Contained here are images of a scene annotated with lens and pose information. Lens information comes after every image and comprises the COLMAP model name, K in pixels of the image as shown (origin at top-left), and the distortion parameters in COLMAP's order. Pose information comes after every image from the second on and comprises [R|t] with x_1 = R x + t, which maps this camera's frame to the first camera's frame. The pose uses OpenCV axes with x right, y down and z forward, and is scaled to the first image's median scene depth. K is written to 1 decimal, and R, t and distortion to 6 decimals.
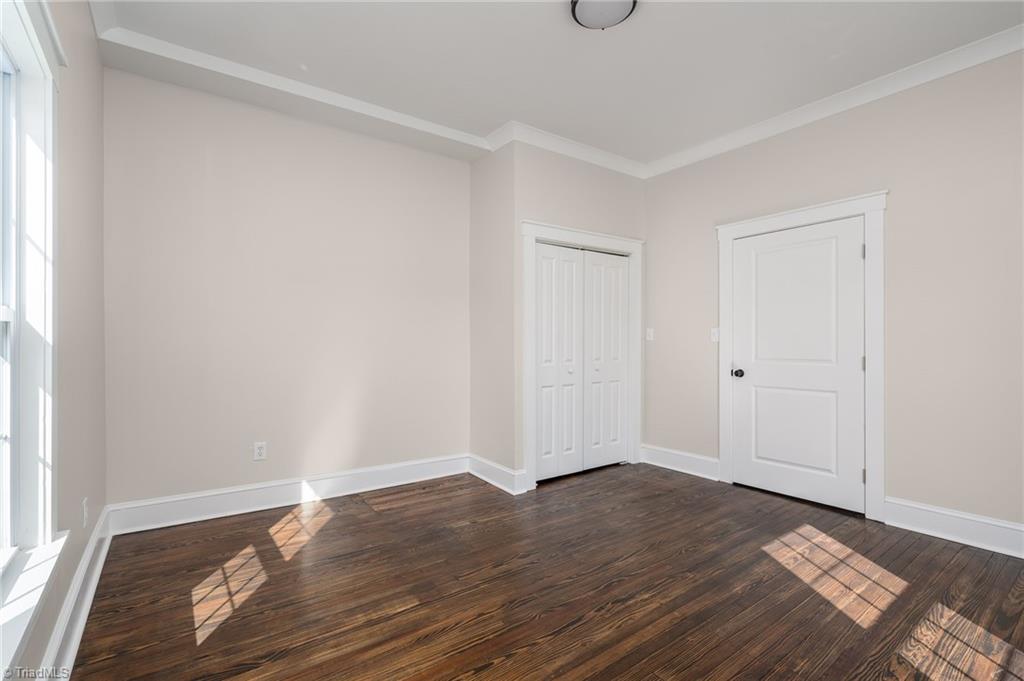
lens RADIAL K [[460.7, 0, 508.7], [0, 460.7, 336.7], [0, 0, 1]] dist [0.001774, 0.000149]
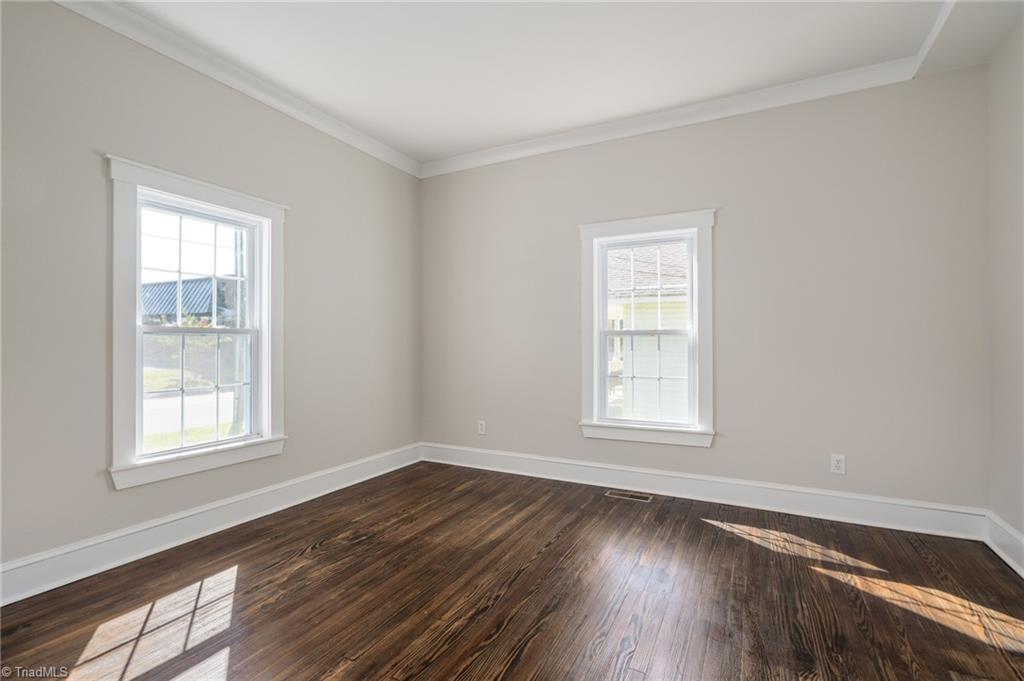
lens RADIAL K [[467.7, 0, 511.3], [0, 467.7, 343.9], [0, 0, 1]] dist [0.000837, 0.000167]
pose [[-0.894982, -0.002639, -0.446094, 0.533623], [0.003524, 0.999909, -0.012985, 0.027953], [0.446088, -0.013194, -0.894892, 1.636282]]
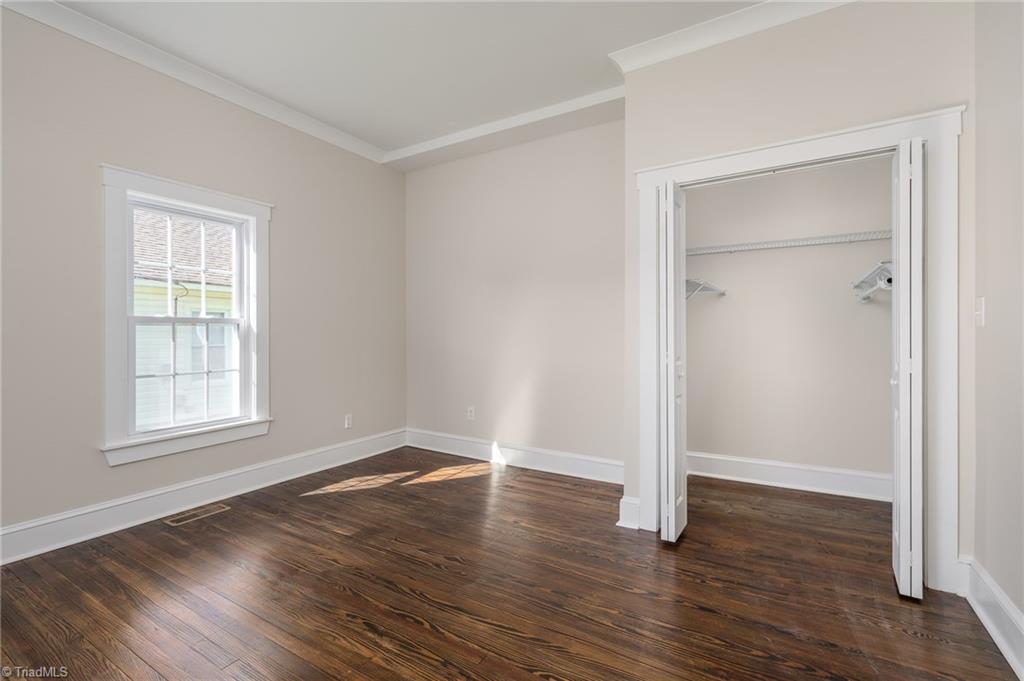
lens RADIAL K [[460.7, 0, 508.7], [0, 460.7, 336.7], [0, 0, 1]] dist [0.001774, 0.000149]
pose [[0.386765, 0.003226, -0.922173, 0.982899], [0.014681, 0.999846, 0.009655, 0.017796], [0.922061, -0.017273, 0.386658, 0.784897]]
